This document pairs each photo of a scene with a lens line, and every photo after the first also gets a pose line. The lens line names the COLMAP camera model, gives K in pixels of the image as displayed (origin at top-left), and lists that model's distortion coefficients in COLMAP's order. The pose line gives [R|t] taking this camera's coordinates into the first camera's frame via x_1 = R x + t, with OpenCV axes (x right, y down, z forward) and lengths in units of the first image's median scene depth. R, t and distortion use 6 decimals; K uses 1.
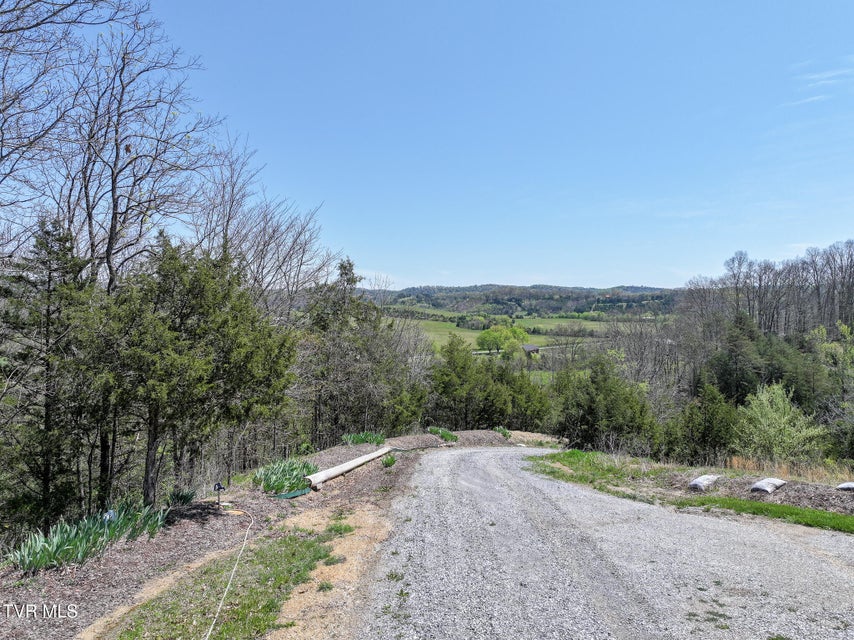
lens RADIAL K [[600.5, 0, 431.2], [0, 600.5, 315.9], [0, 0, 1]] dist [0.004287, 0.011864]
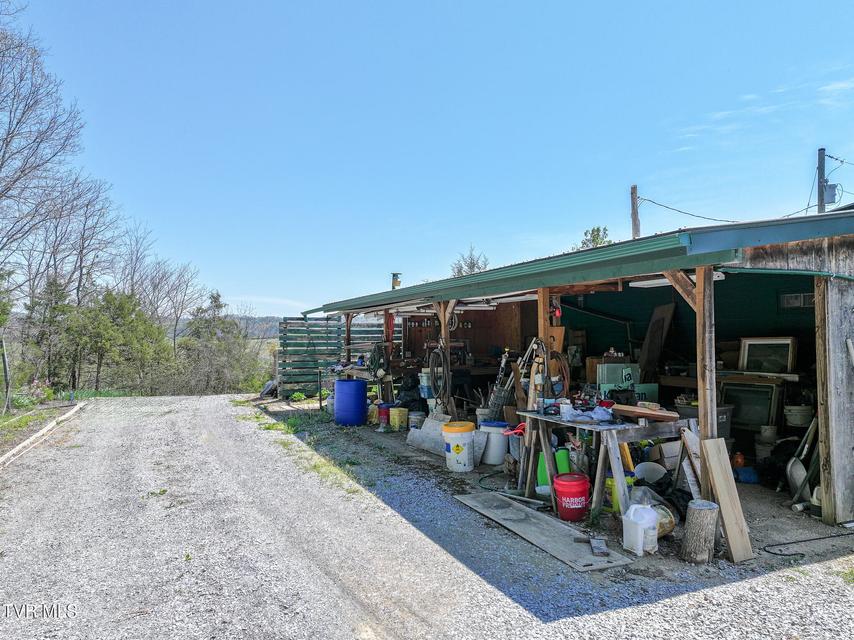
lens RADIAL K [[600.5, 0, 431.2], [0, 600.5, 315.9], [0, 0, 1]] dist [0.004287, 0.011864]
pose [[0.990835, -0.001577, 0.135071, 0.201242], [0.008075, 0.998835, -0.047578, 0.044253], [-0.134838, 0.048233, 0.989693, -0.602025]]
